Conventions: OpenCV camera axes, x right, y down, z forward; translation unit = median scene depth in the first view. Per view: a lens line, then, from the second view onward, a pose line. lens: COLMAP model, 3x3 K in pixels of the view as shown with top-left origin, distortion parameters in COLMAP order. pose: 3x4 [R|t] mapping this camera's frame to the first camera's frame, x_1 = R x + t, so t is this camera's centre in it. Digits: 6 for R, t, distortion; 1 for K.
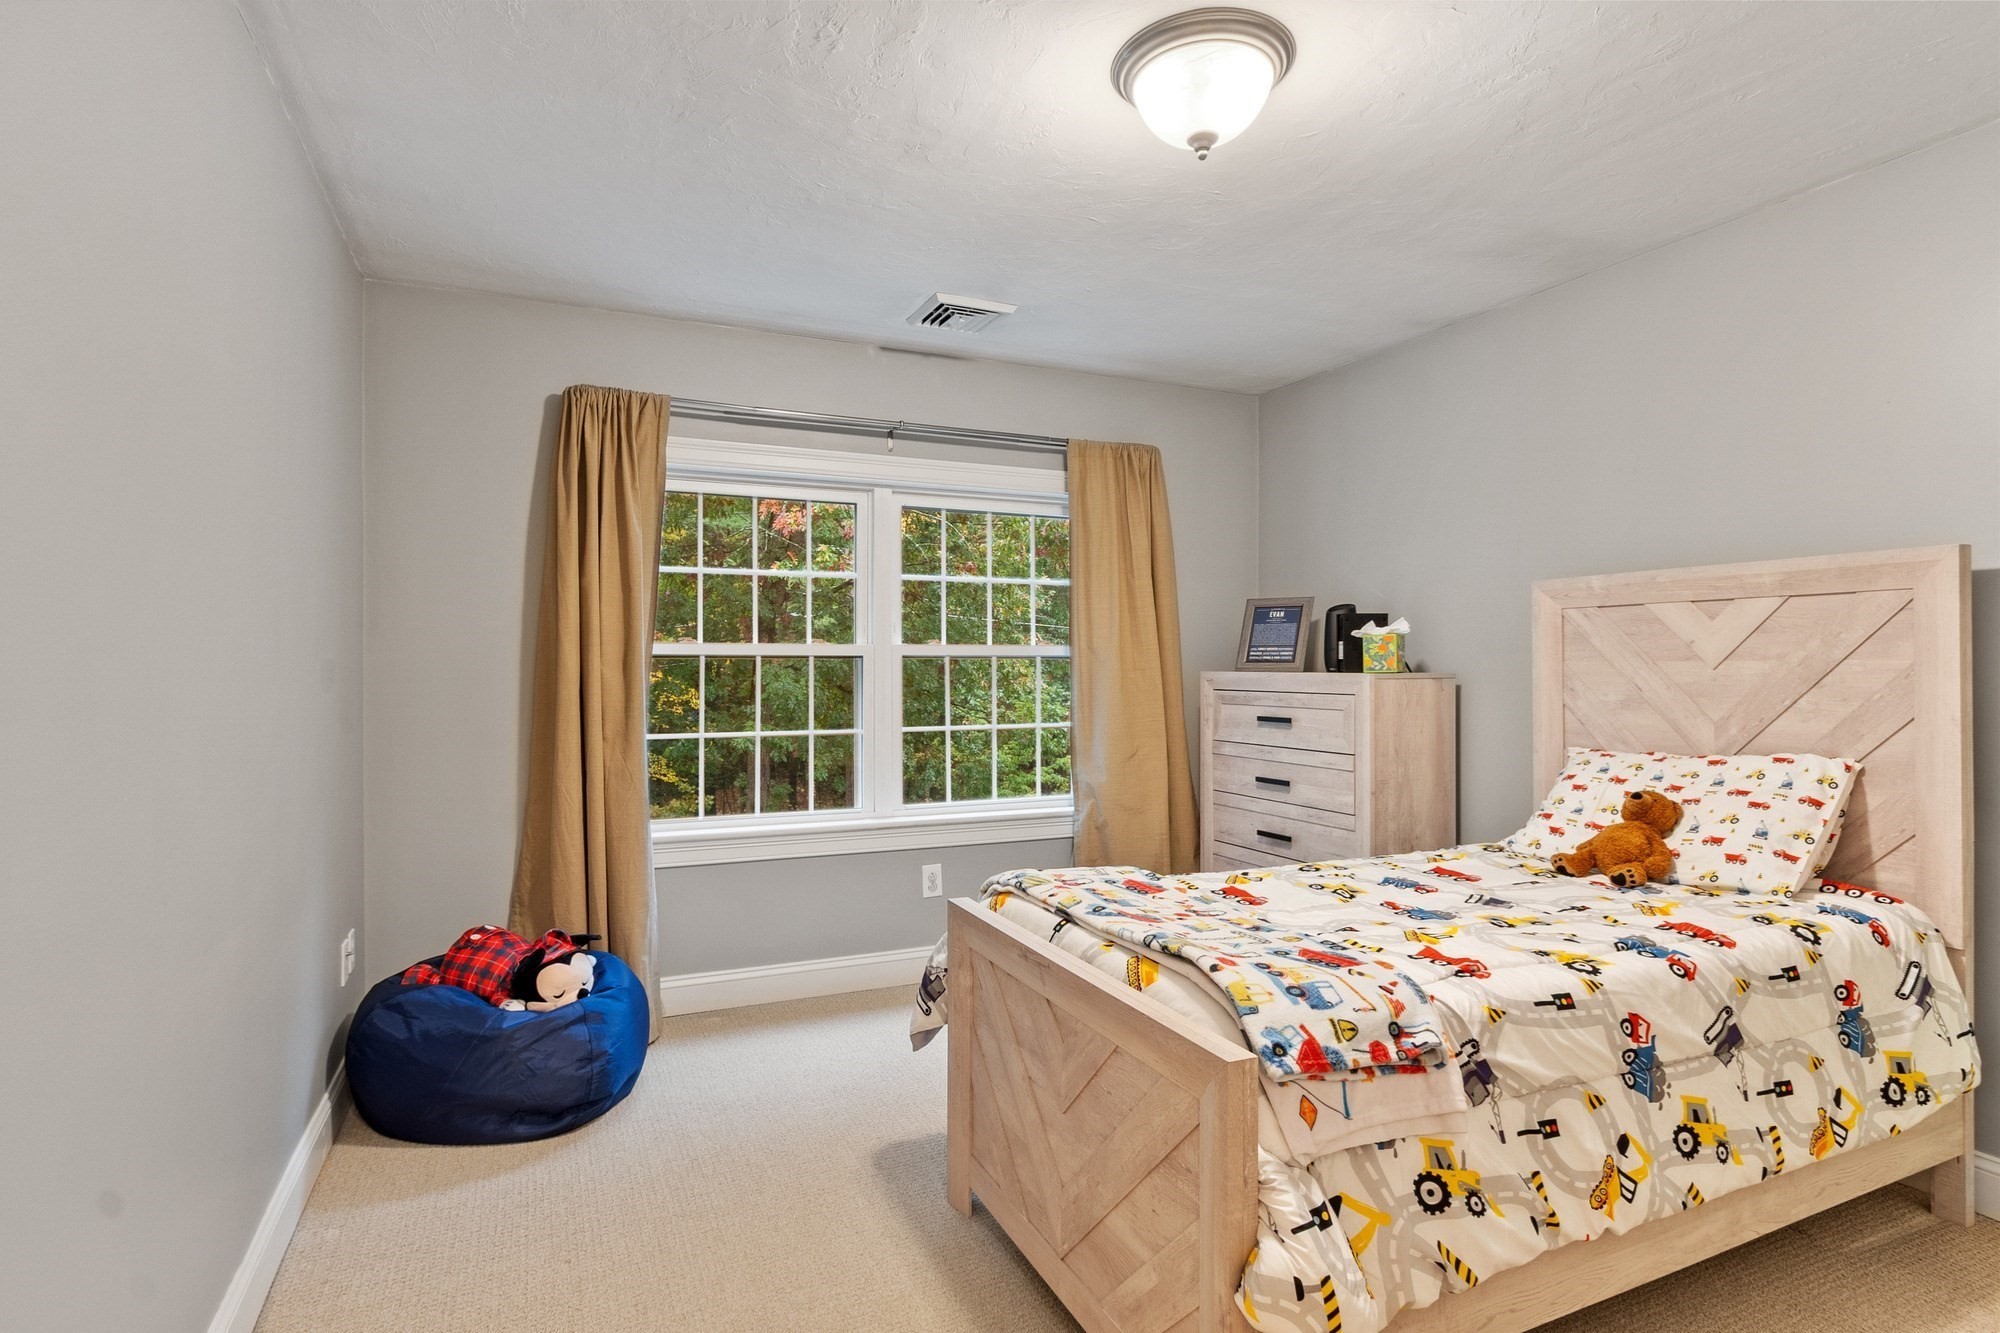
lens RADIAL K [[1003.0, 0, 998.8], [0, 1003.0, 664.6], [0, 0, 1]] dist [-0.000775, -0.000585]
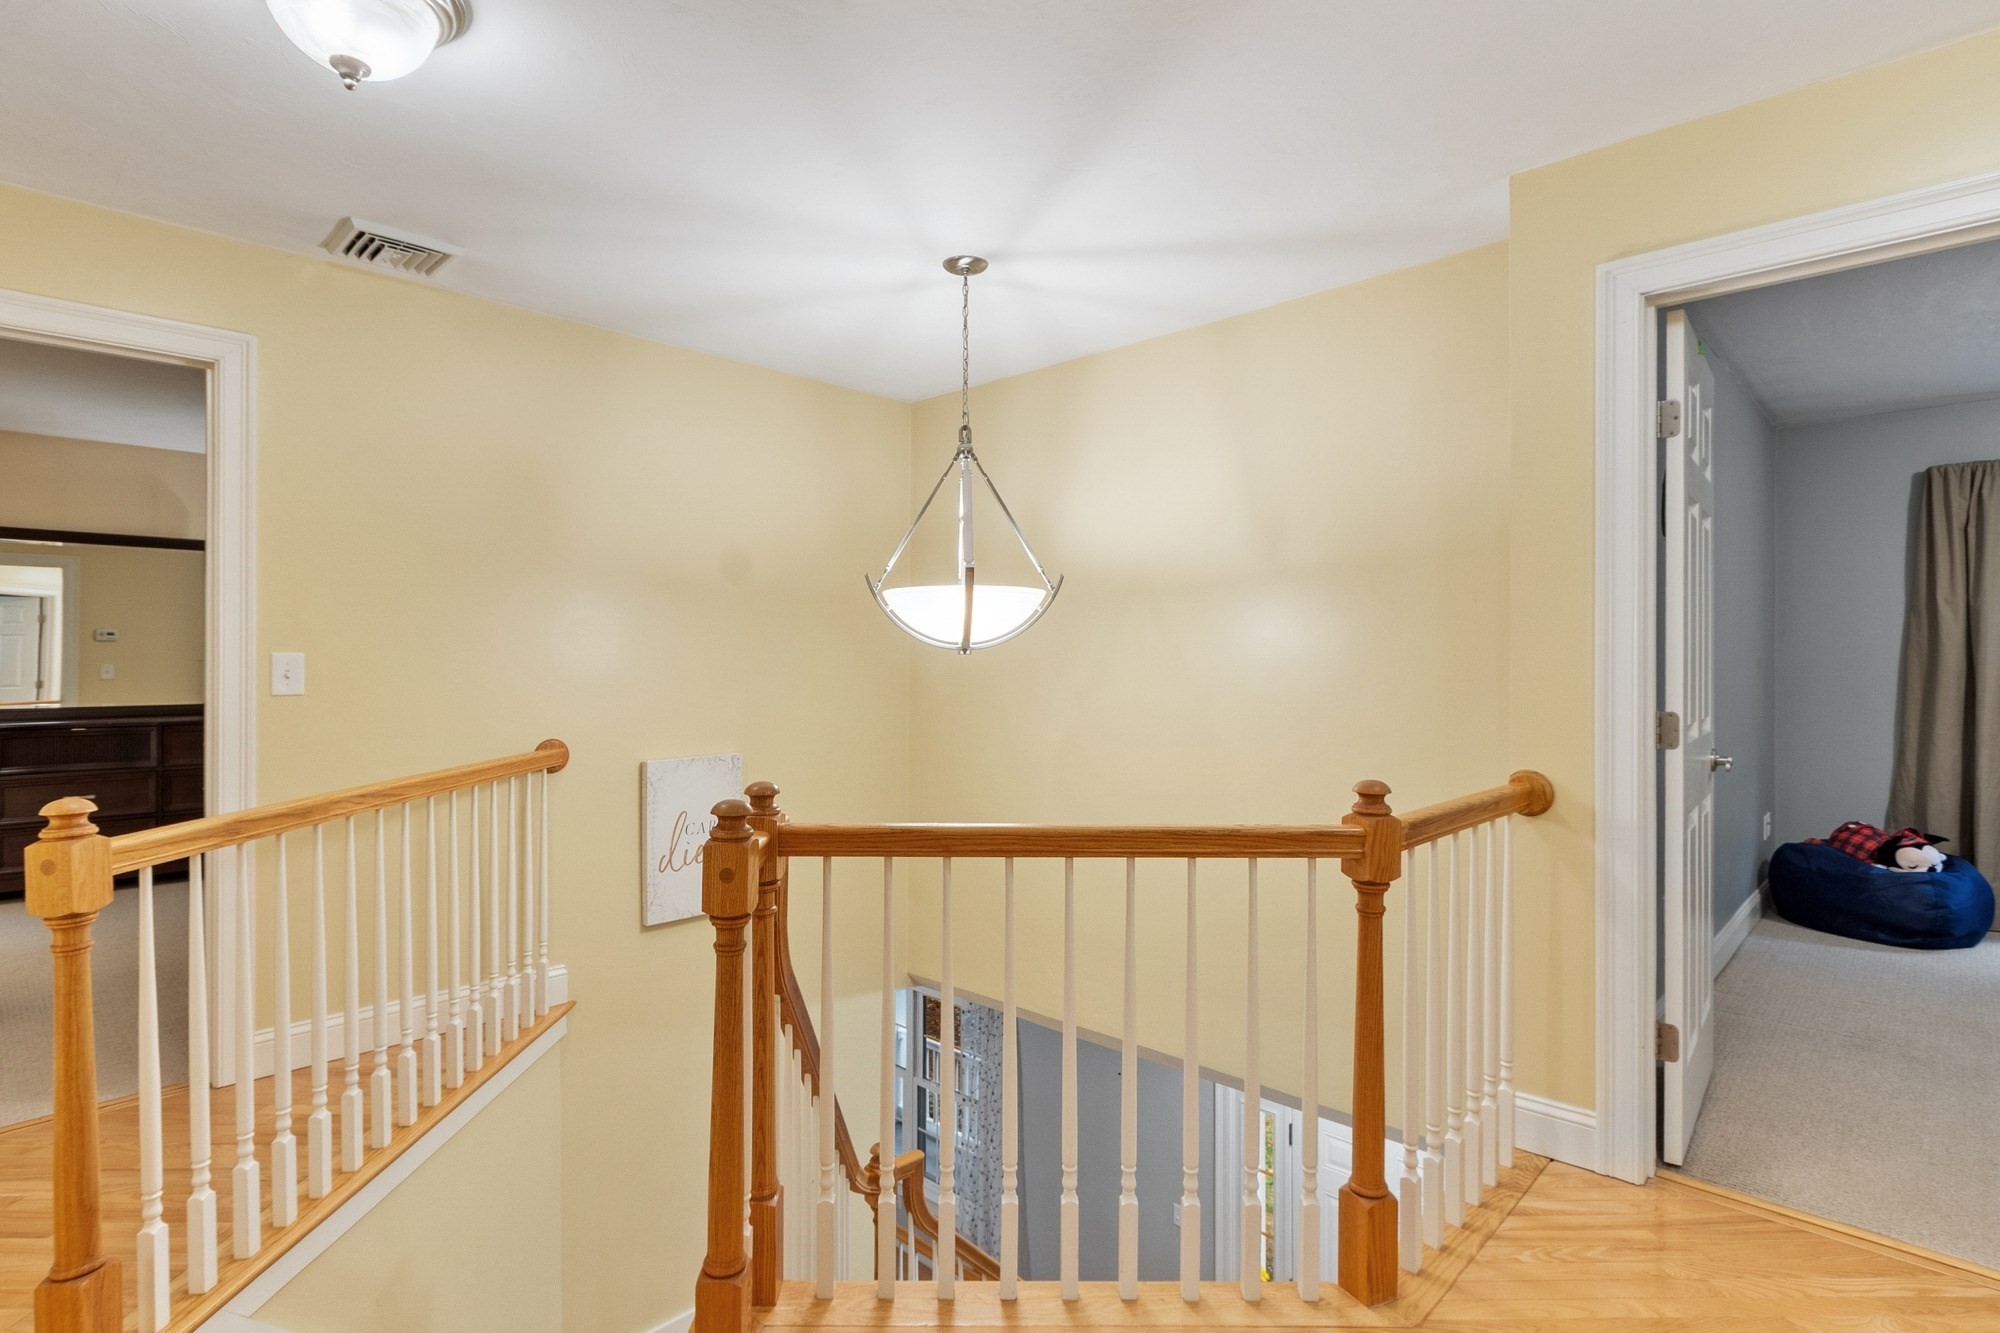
lens RADIAL K [[1003.0, 0, 1007.6], [0, 1003.0, 661.5], [0, 0, 1]] dist [-0.000775, -0.000585]
pose [[0.369588, 0.006225, -0.929175, 0.480266], [0.004119, 0.999957, 0.008338, -0.011017], [0.929187, -0.006909, 0.369546, -0.871490]]
